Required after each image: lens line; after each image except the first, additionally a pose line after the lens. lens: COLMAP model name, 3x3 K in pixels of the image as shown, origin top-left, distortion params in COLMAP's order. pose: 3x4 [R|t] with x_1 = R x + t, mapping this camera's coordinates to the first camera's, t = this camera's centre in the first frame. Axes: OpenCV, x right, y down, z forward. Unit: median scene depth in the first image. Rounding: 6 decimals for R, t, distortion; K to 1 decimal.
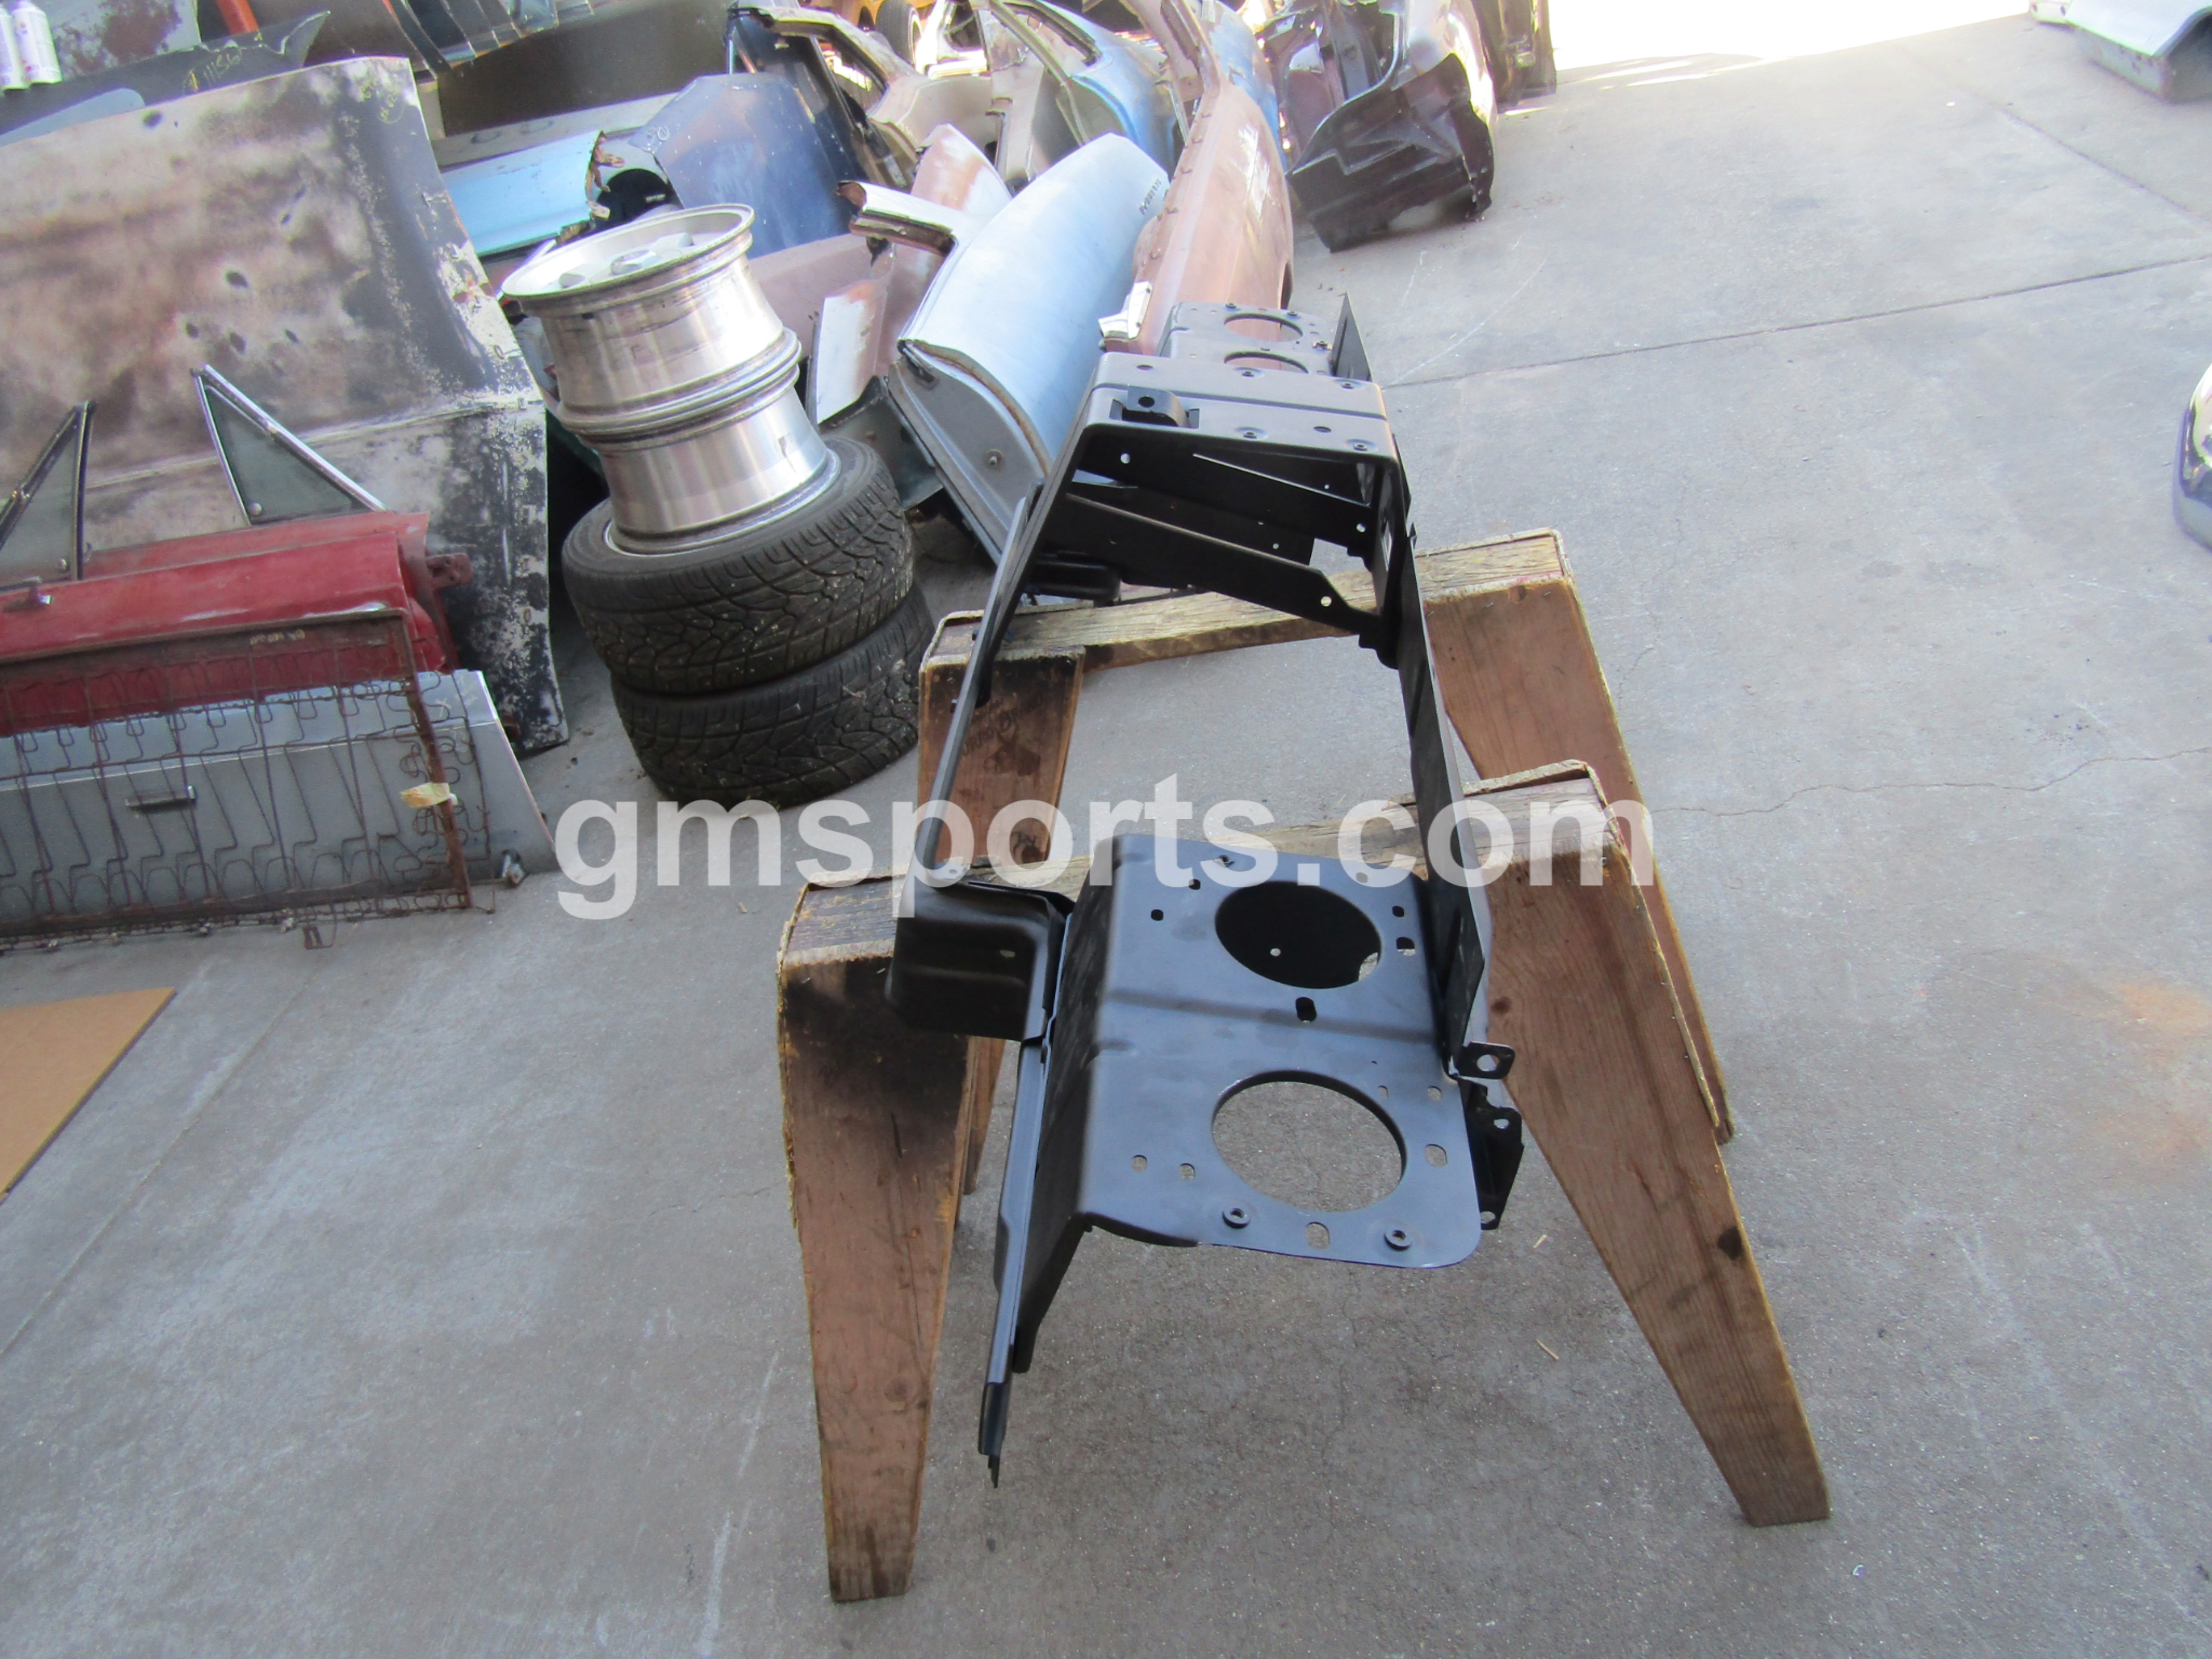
lens RADIAL K [[1567.8, 0, 1090.7], [0, 1567.8, 823.2], [0, 0, 1]] dist [-0.005202, -0.000960]
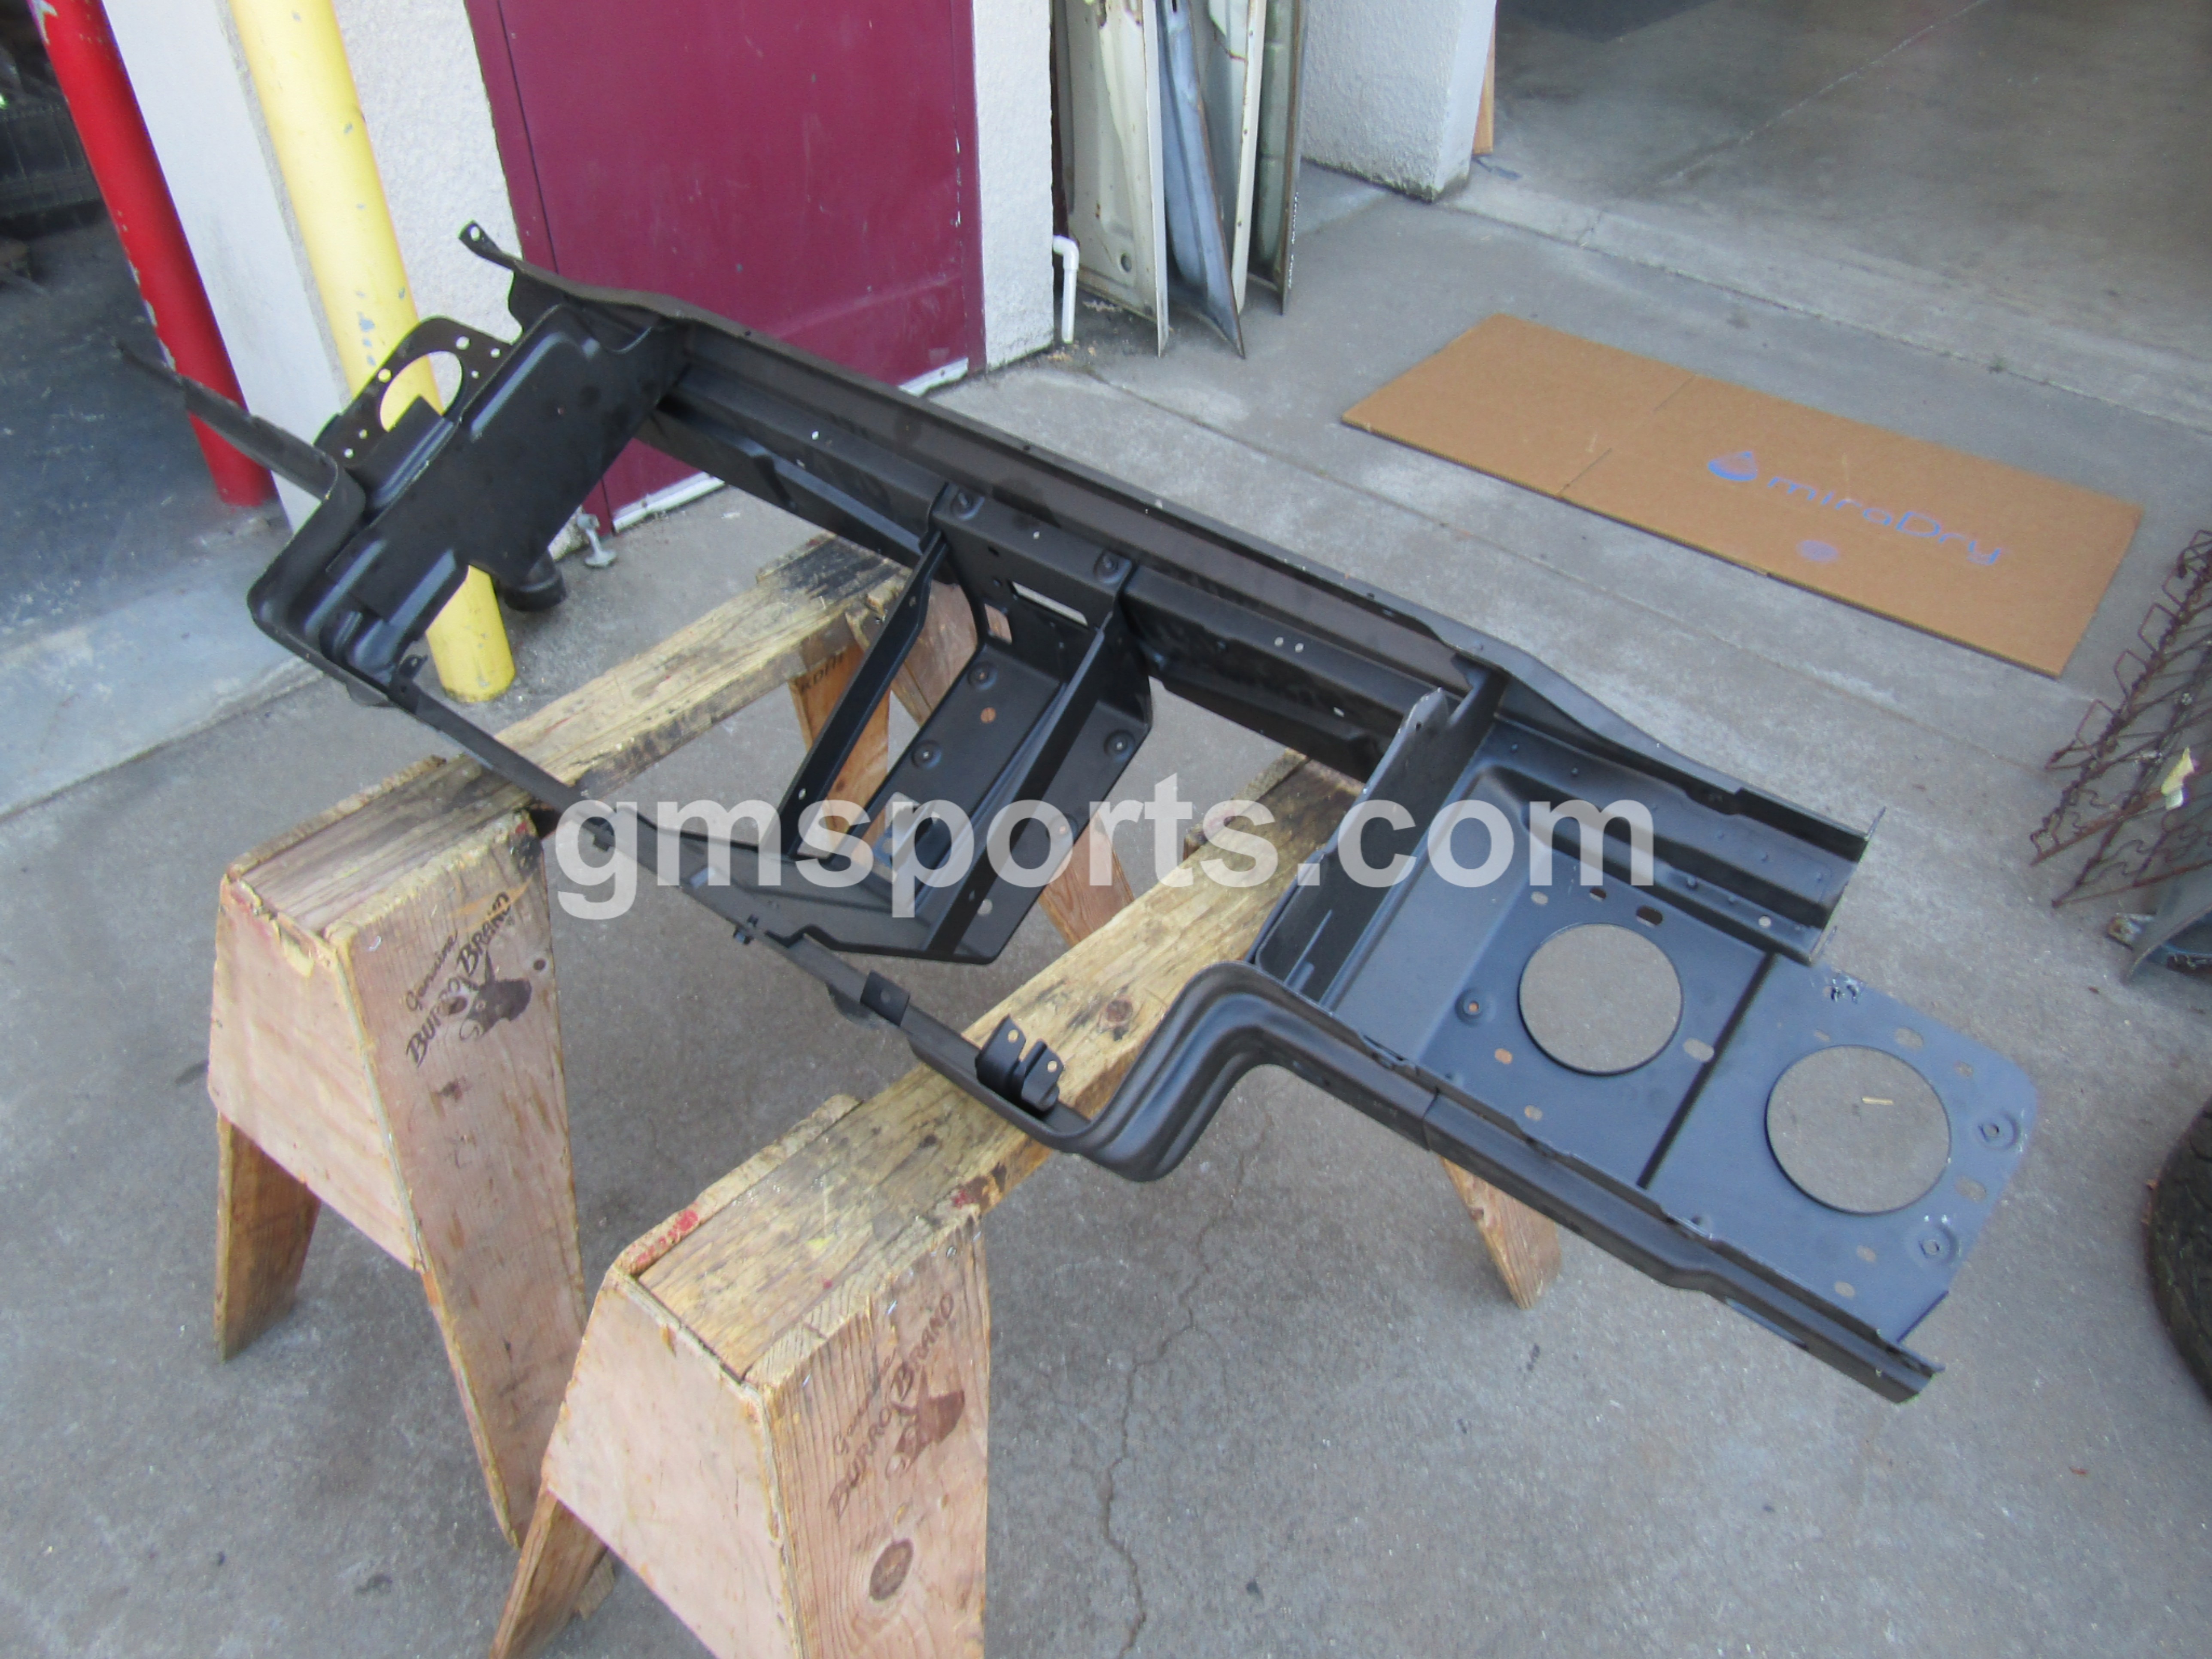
lens RADIAL K [[1567.8, 0, 1111.9], [0, 1567.8, 843.4], [0, 0, 1]] dist [-0.005202, -0.000960]
pose [[-0.540971, 0.687203, -0.484874, 0.212365], [-0.393908, 0.302352, 0.867998, -0.429233], [0.743093, 0.660557, 0.107131, 0.557119]]
